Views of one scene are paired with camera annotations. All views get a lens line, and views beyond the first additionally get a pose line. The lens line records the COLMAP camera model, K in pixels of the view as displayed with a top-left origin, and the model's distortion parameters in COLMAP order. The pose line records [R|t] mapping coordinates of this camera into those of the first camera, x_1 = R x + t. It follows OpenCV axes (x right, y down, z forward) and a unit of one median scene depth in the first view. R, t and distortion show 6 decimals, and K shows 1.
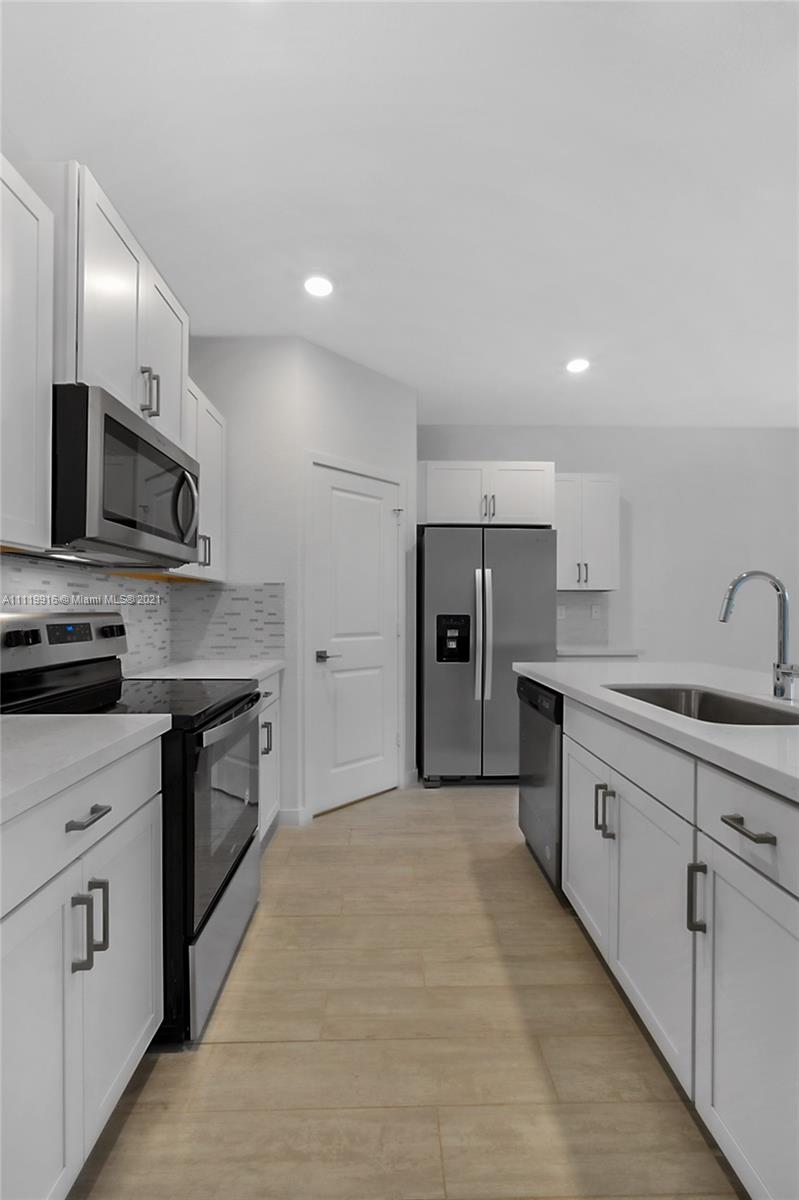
lens RADIAL K [[528.2, 0, 396.1], [0, 528.2, 611.8], [0, 0, 1]] dist [-0.009440, -0.000448]
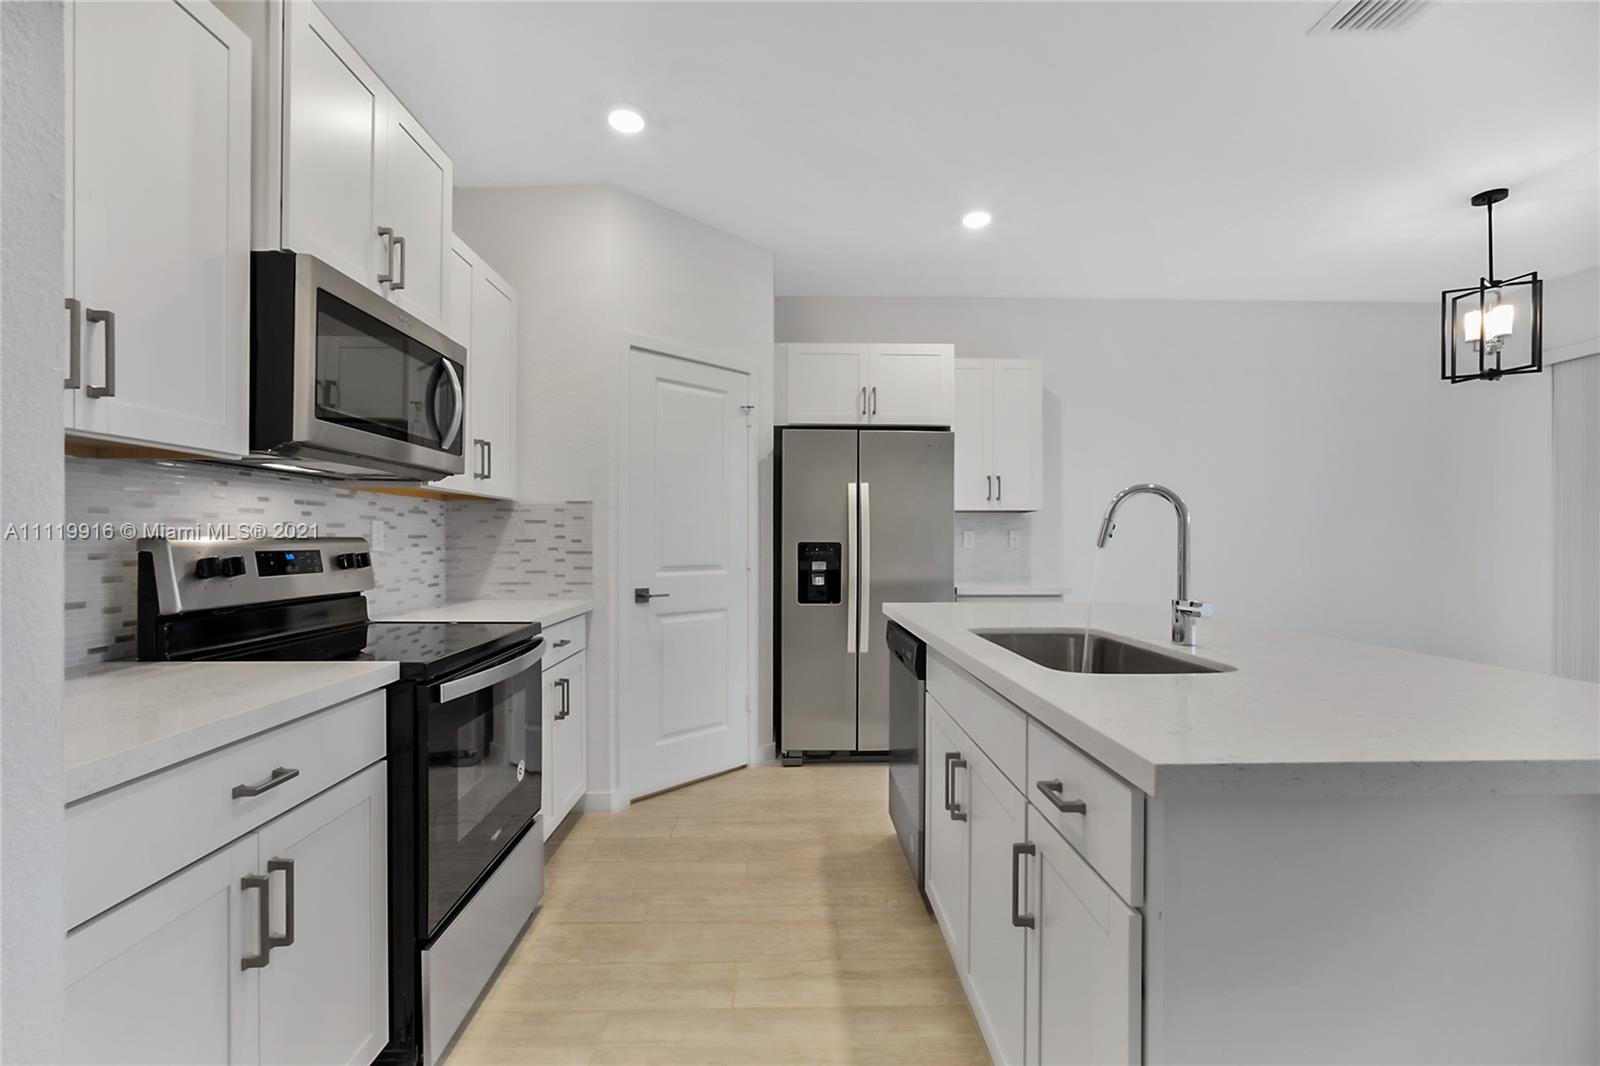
lens RADIAL K [[699.5, 0, 791.4], [0, 699.5, 541.2], [0, 0, 1]] dist [-0.010031, 0.000360]
pose [[0.999993, -0.000727, -0.003687, 0.119969], [0.000724, 0.999999, -0.000933, 0.008341], [0.003687, 0.000930, 0.999993, -0.040914]]
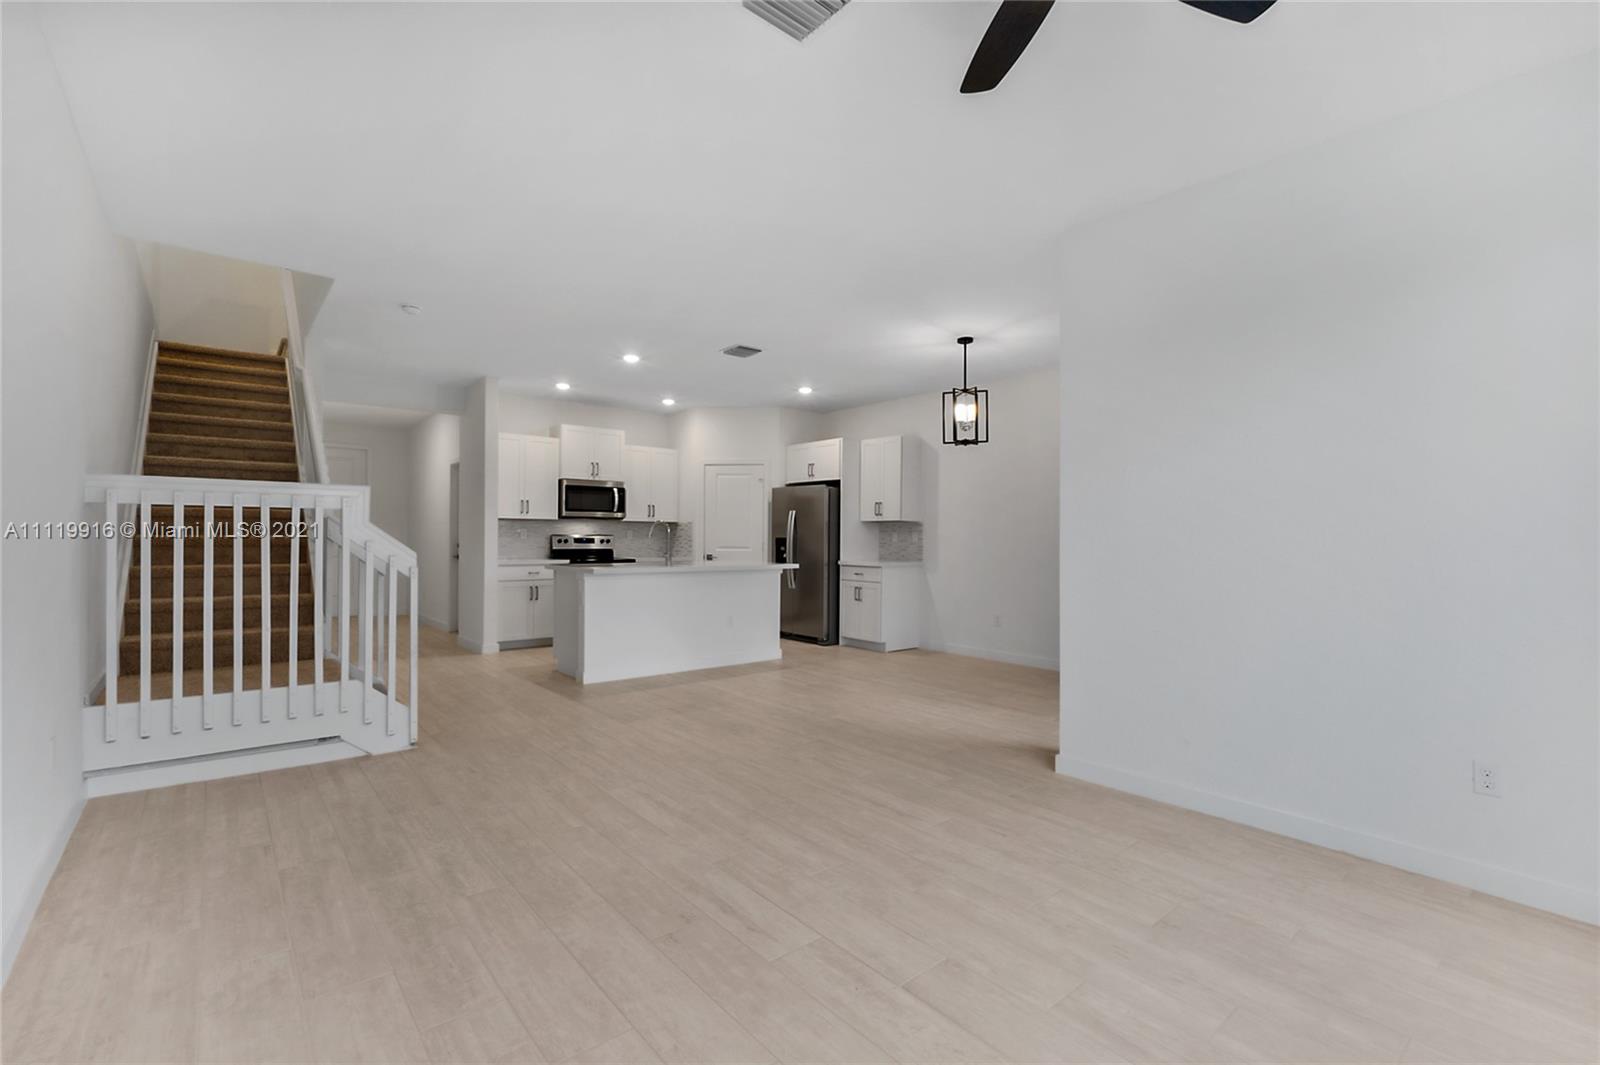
lens RADIAL K [[699.5, 0, 791.4], [0, 699.5, 540.7], [0, 0, 1]] dist [-0.010031, 0.000360]
pose [[0.629580, 0.005893, -0.776913, 3.197785], [-0.008004, 0.999967, 0.001099, 0.021337], [0.776894, 0.005526, 0.629607, -0.691456]]
